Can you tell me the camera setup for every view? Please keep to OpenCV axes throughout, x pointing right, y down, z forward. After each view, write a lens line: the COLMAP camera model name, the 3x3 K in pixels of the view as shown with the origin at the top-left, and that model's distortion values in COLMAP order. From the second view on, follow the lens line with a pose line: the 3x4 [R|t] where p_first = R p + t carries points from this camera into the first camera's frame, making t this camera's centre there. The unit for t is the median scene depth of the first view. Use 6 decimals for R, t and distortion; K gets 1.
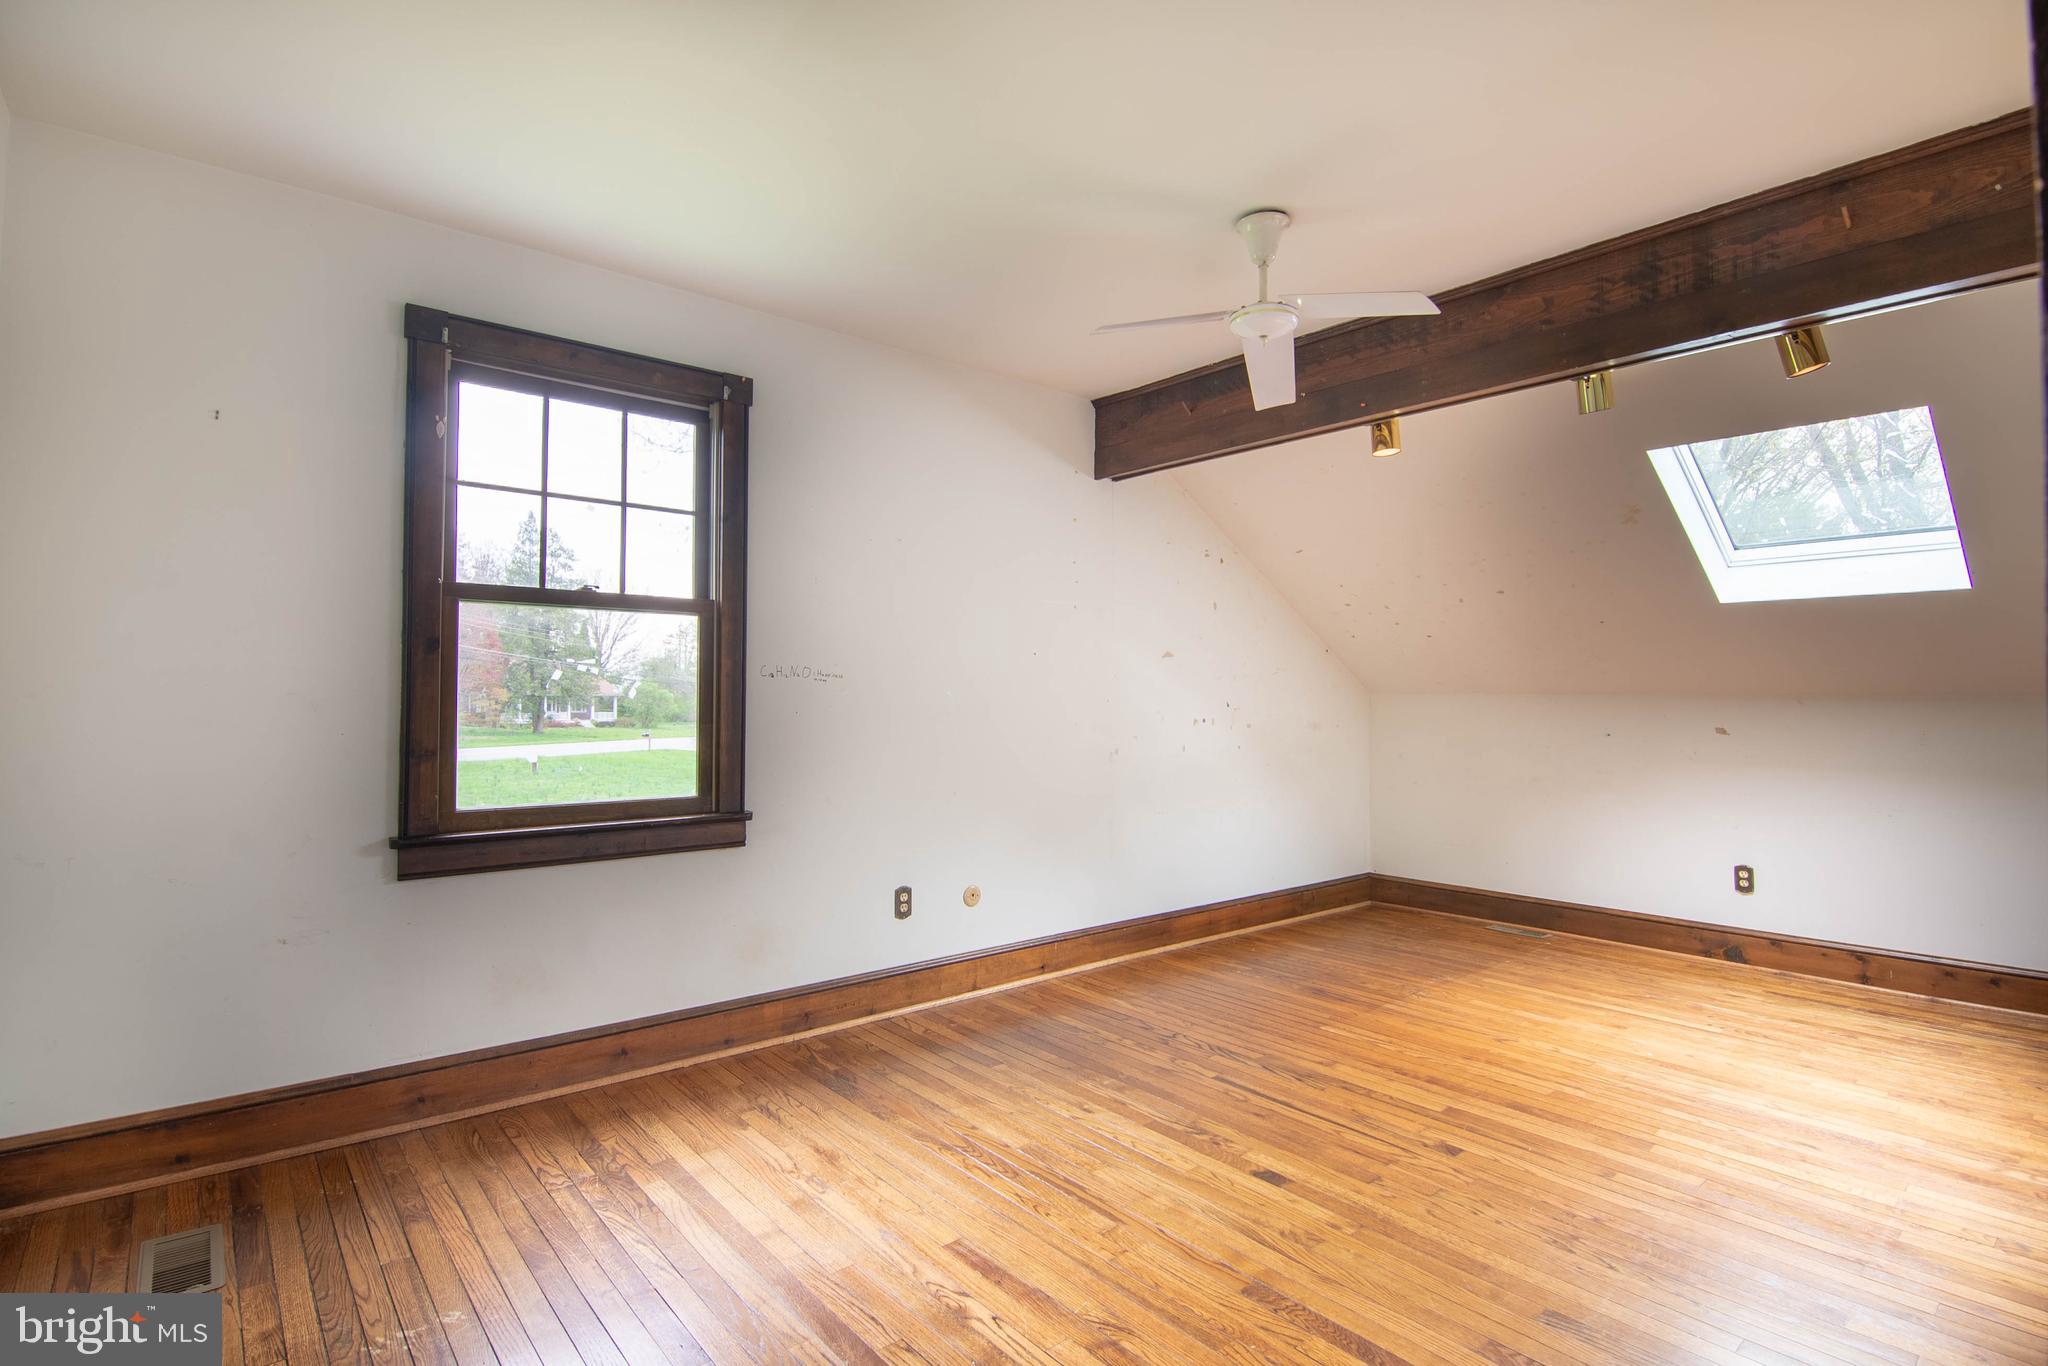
lens RADIAL K [[989.4, 0, 1024.0], [0, 989.4, 683.0], [0, 0, 1]] dist [-0.018667, 0.000276]
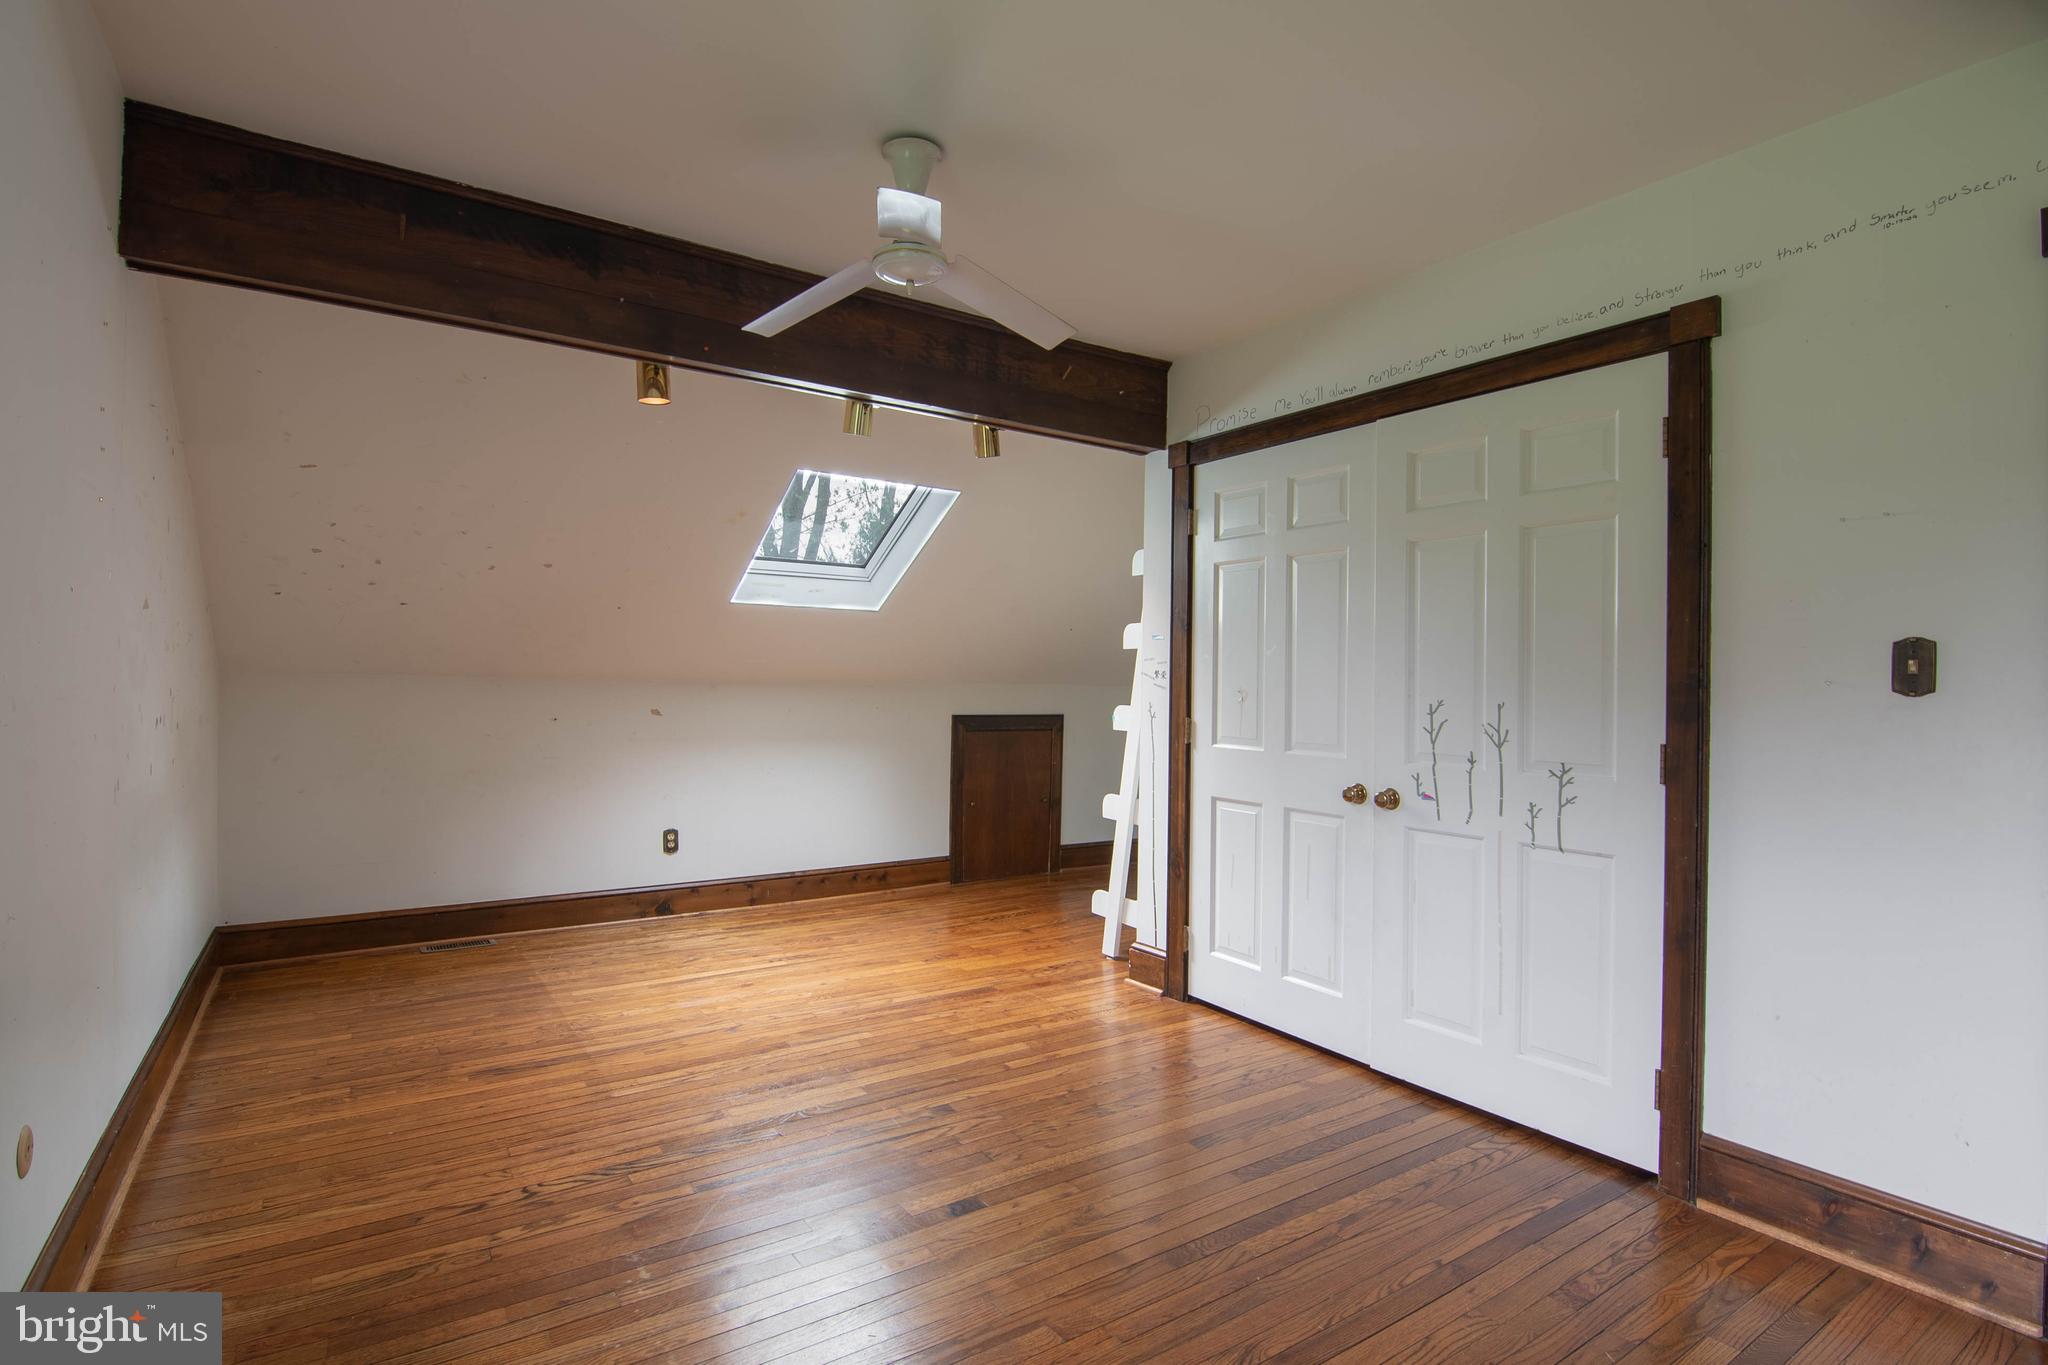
lens RADIAL K [[997.8, 0, 1013.3], [0, 997.8, 681.2], [0, 0, 1]] dist [-0.017523, -0.000063]
pose [[0.108893, 0.001341, 0.994053, -0.496449], [-0.026555, 0.999646, 0.001560, 0.001681], [-0.993699, -0.026567, 0.108890, 0.632680]]
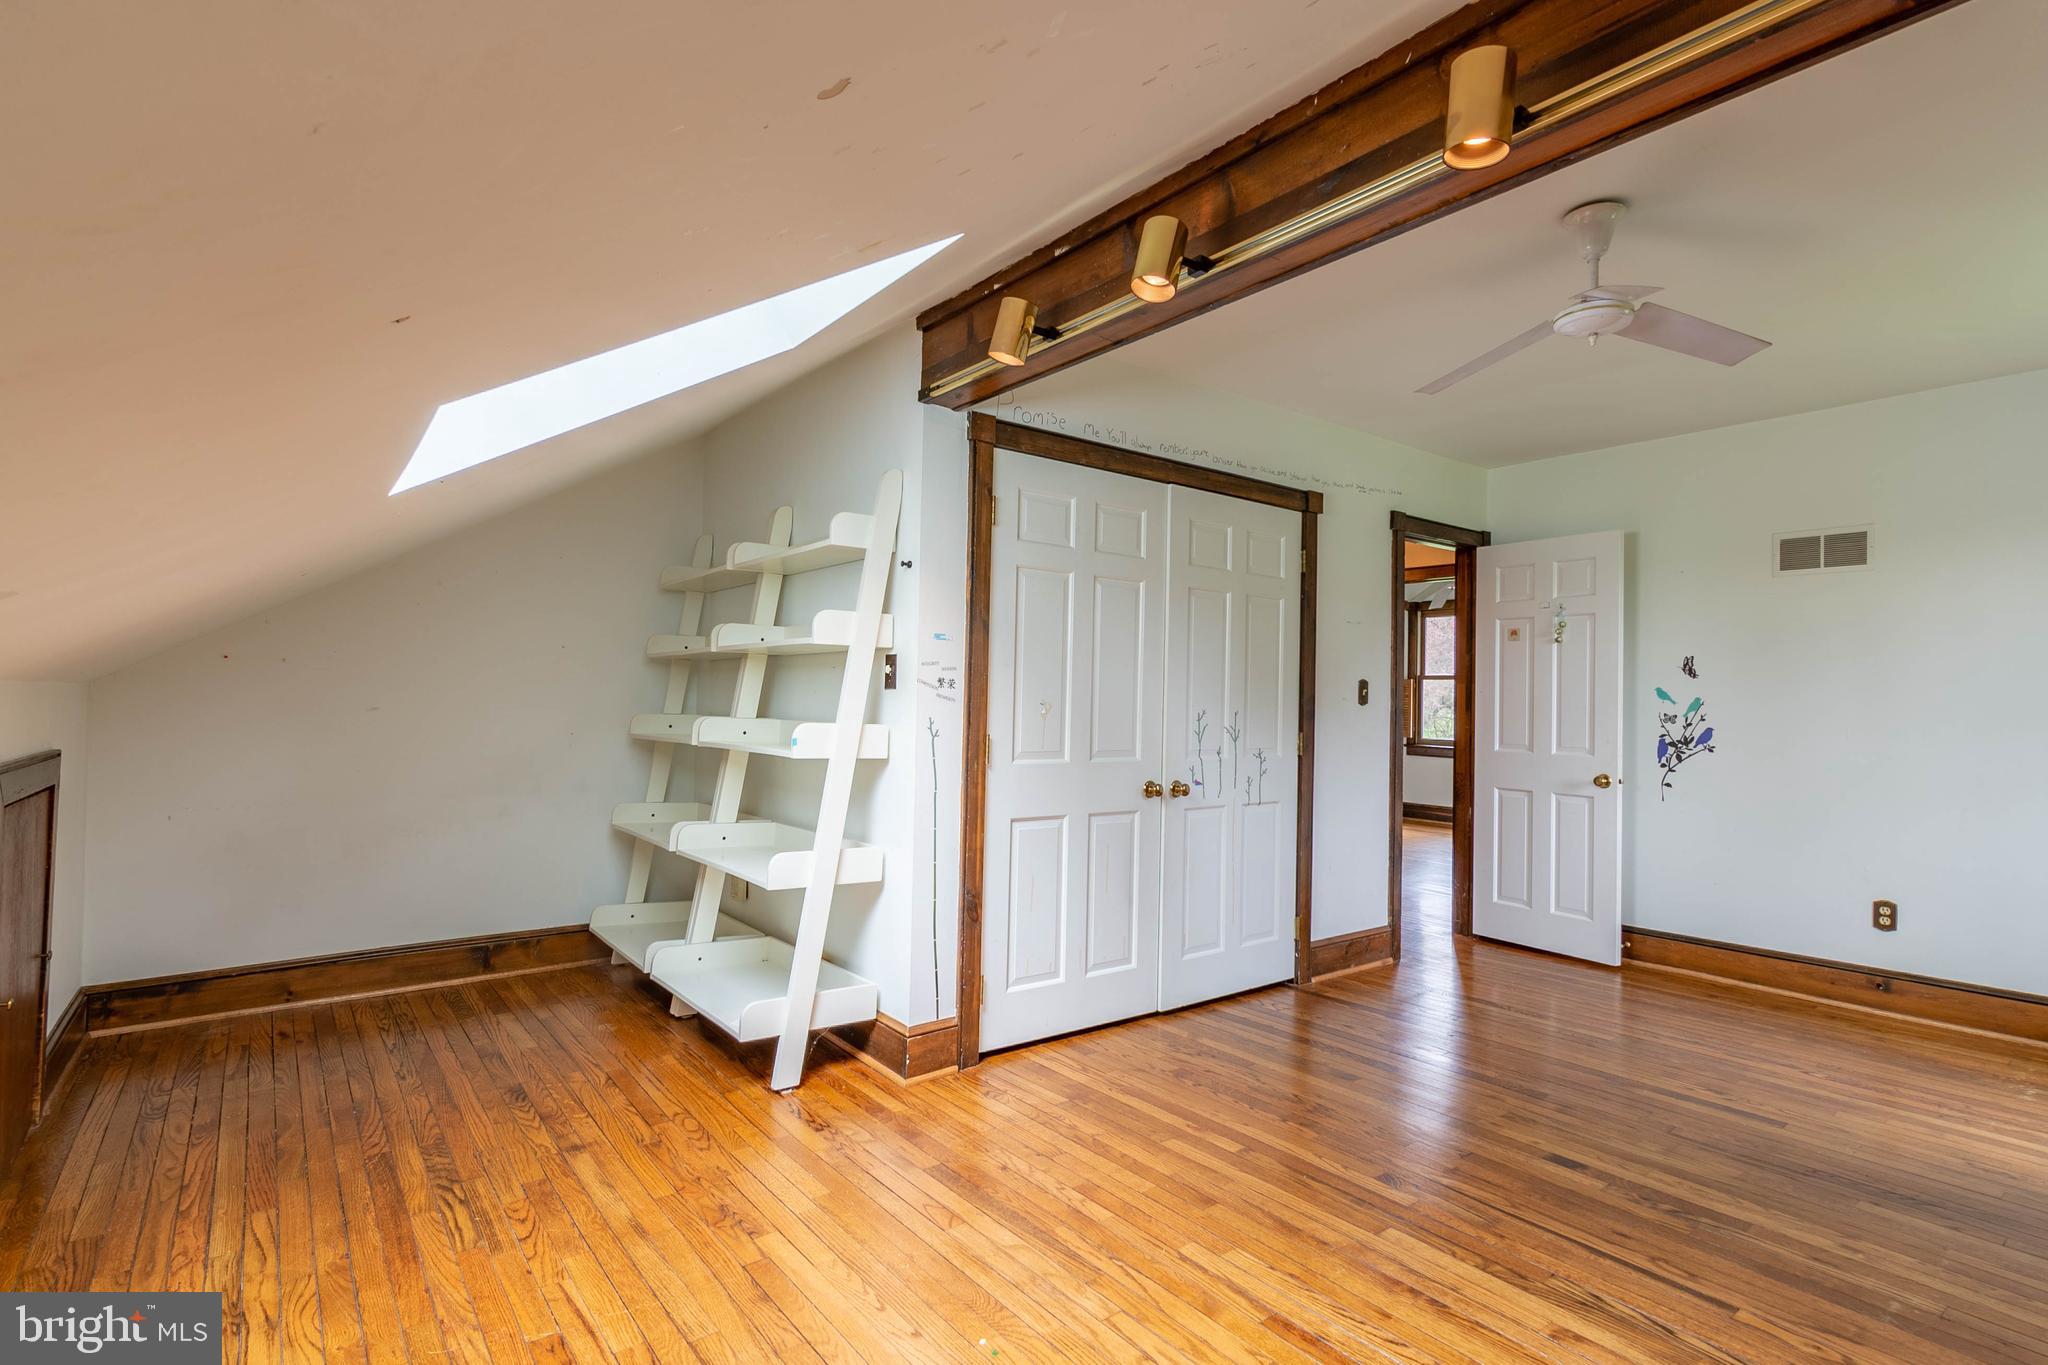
lens RADIAL K [[992.0, 0, 1020.1], [0, 992.0, 684.2], [0, 0, 1]] dist [-0.000019, 0.002497]
pose [[-0.998797, -0.019635, 0.044925, 0.589597], [-0.020995, 0.999329, -0.029997, 0.019403], [-0.044306, -0.030904, -0.998540, 1.551177]]
